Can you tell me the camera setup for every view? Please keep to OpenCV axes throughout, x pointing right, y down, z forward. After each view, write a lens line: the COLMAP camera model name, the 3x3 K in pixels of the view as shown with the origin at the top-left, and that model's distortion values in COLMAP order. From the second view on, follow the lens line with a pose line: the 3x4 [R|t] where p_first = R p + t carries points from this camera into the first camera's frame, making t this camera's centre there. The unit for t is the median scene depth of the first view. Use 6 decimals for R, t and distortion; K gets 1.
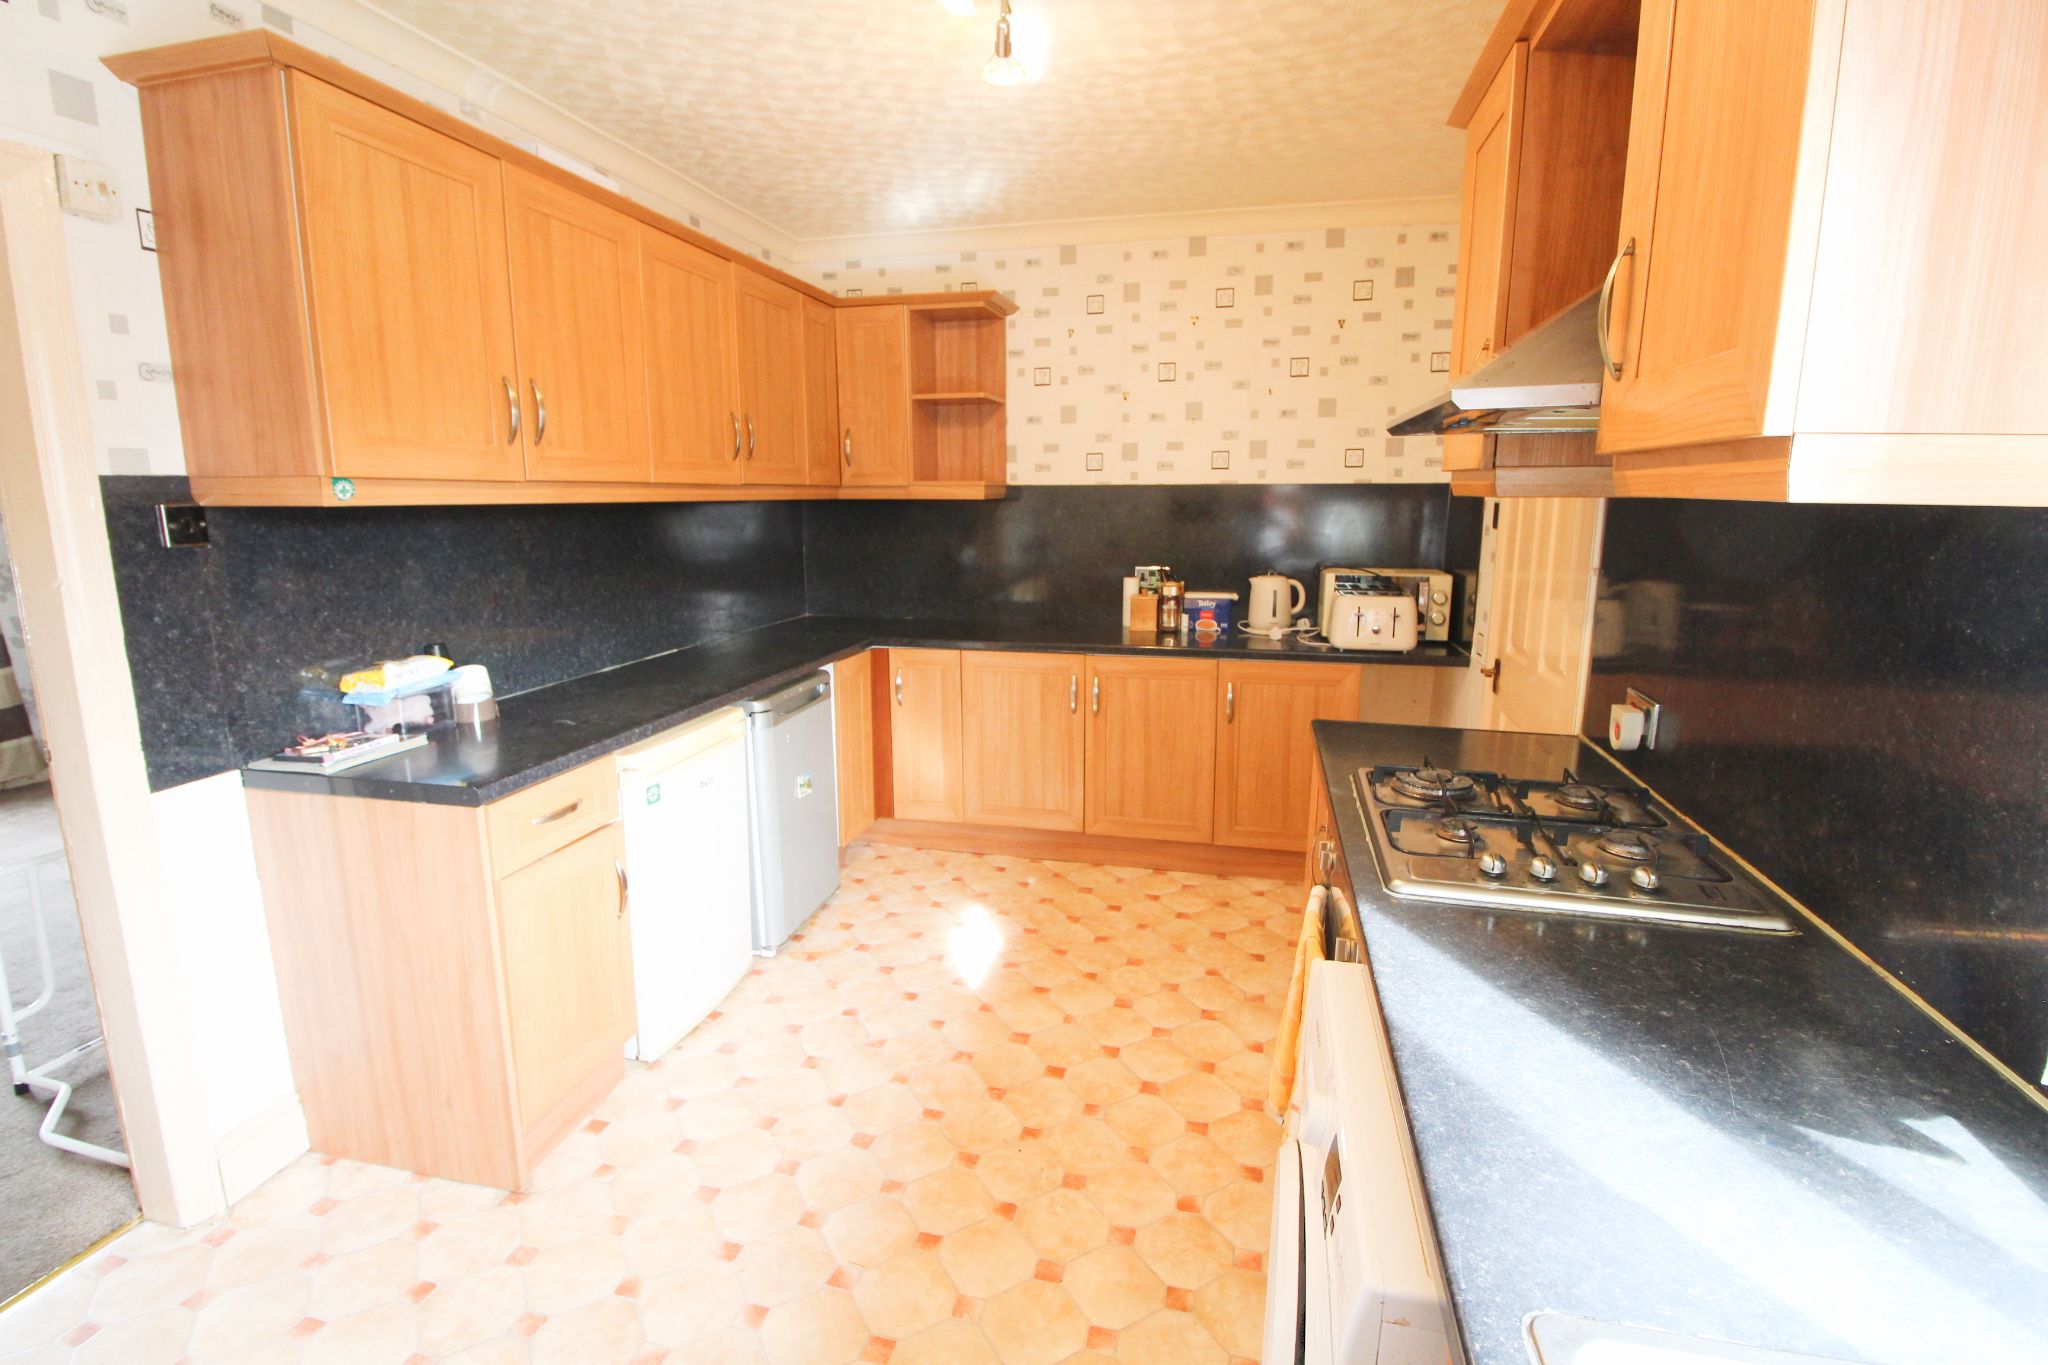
lens RADIAL K [[953.1, 0, 1022.1], [0, 953.1, 677.9], [0, 0, 1]] dist [0.001230, -0.000081]
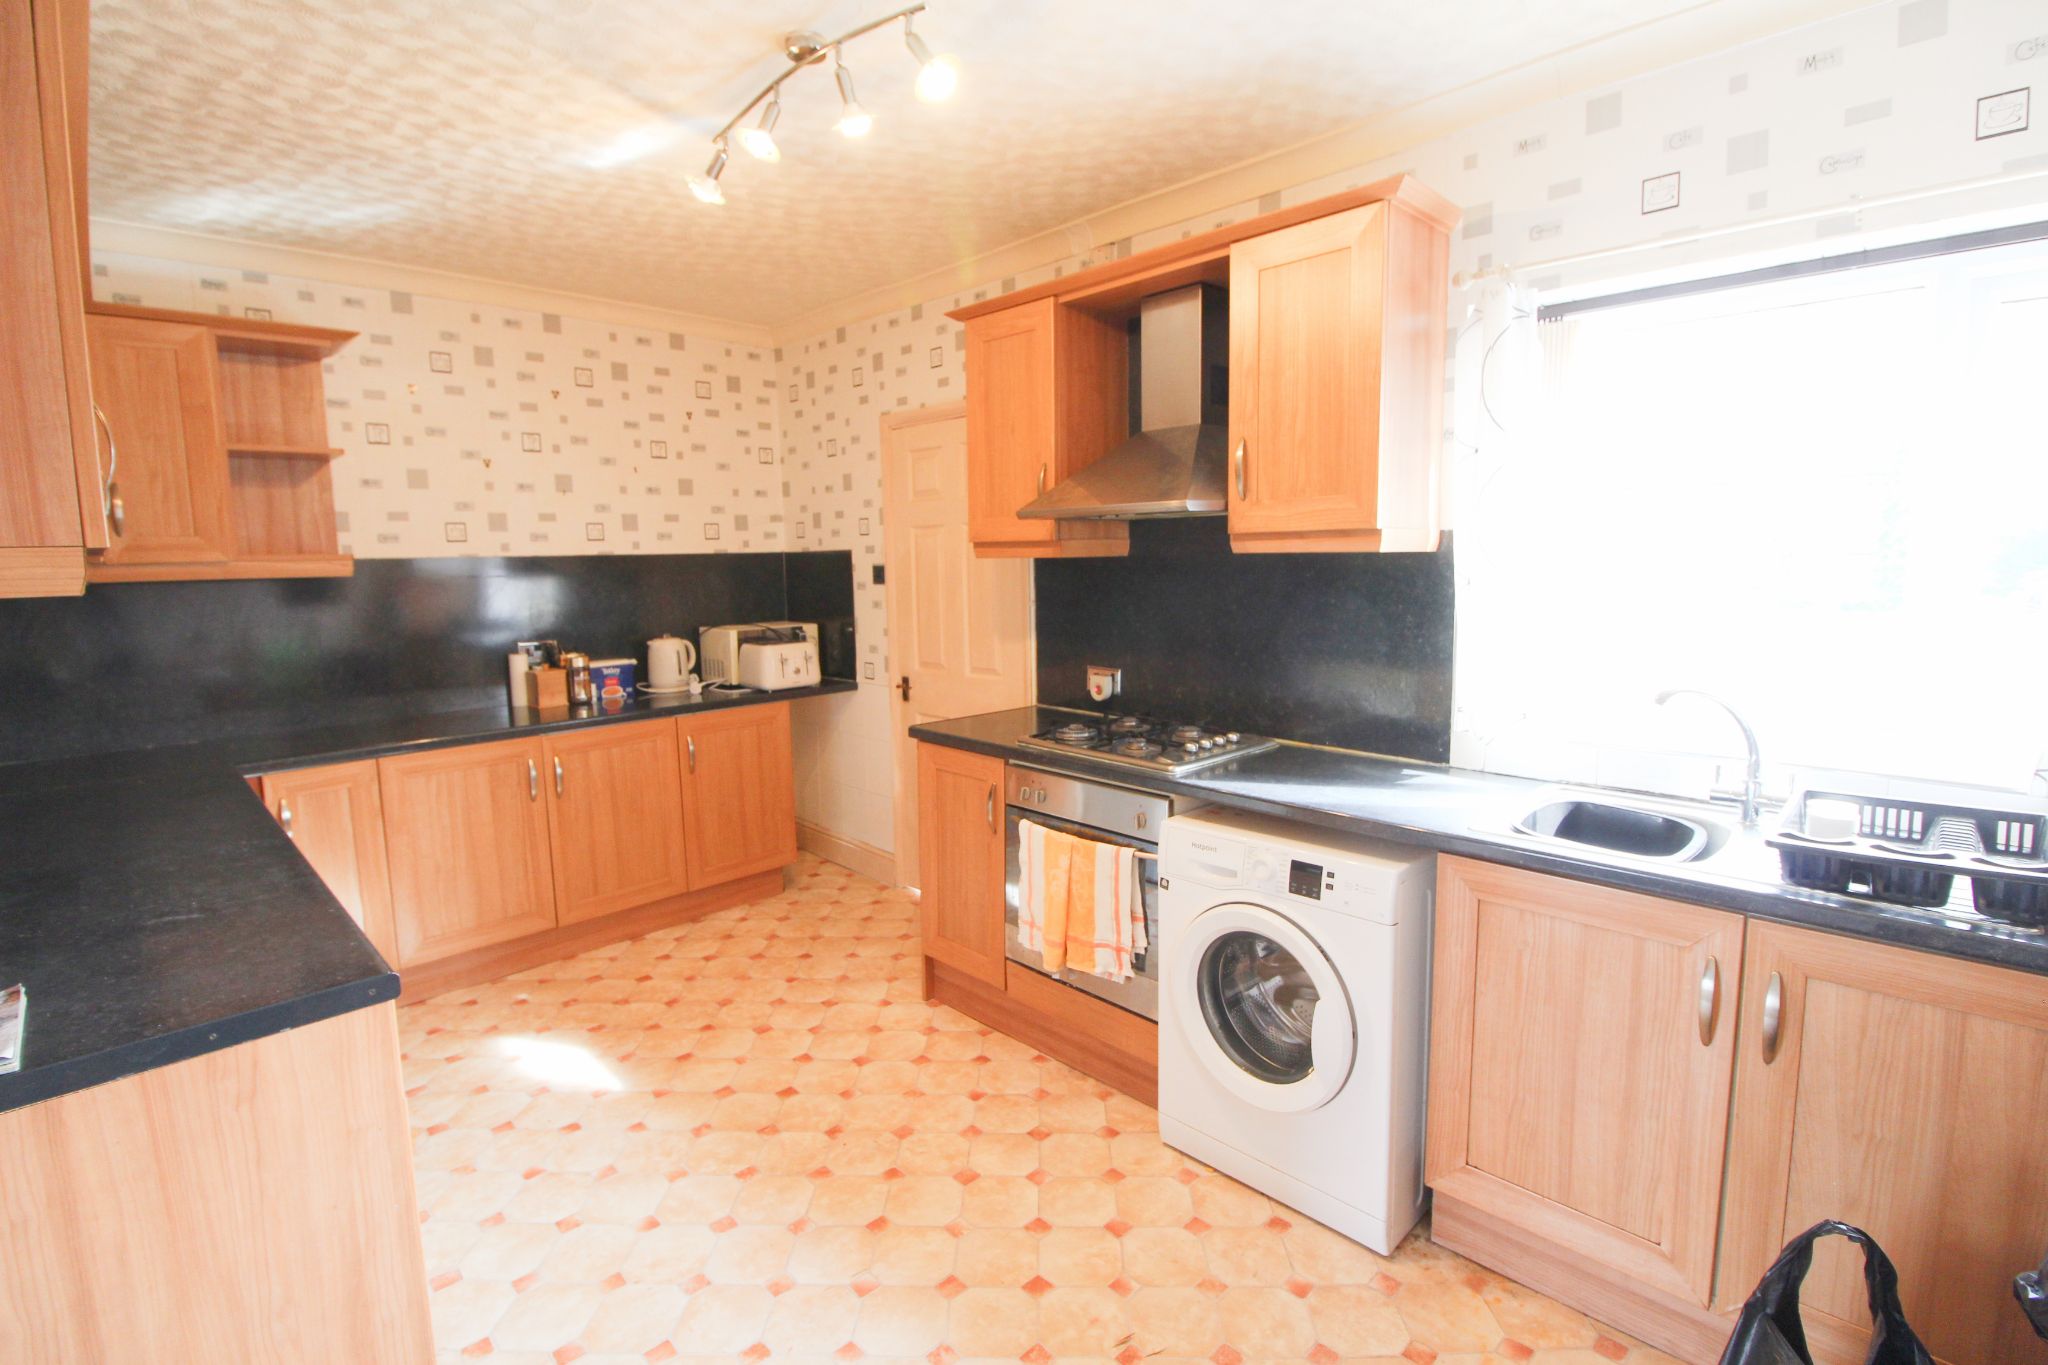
lens RADIAL K [[955.4, 0, 1020.3], [0, 955.4, 681.4], [0, 0, 1]] dist [0.001161, -0.016151]
pose [[0.520525, -0.120501, 0.845300, -0.467935], [0.183422, 0.982660, 0.027133, -0.015161], [-0.833912, 0.140924, 0.533602, 0.098901]]
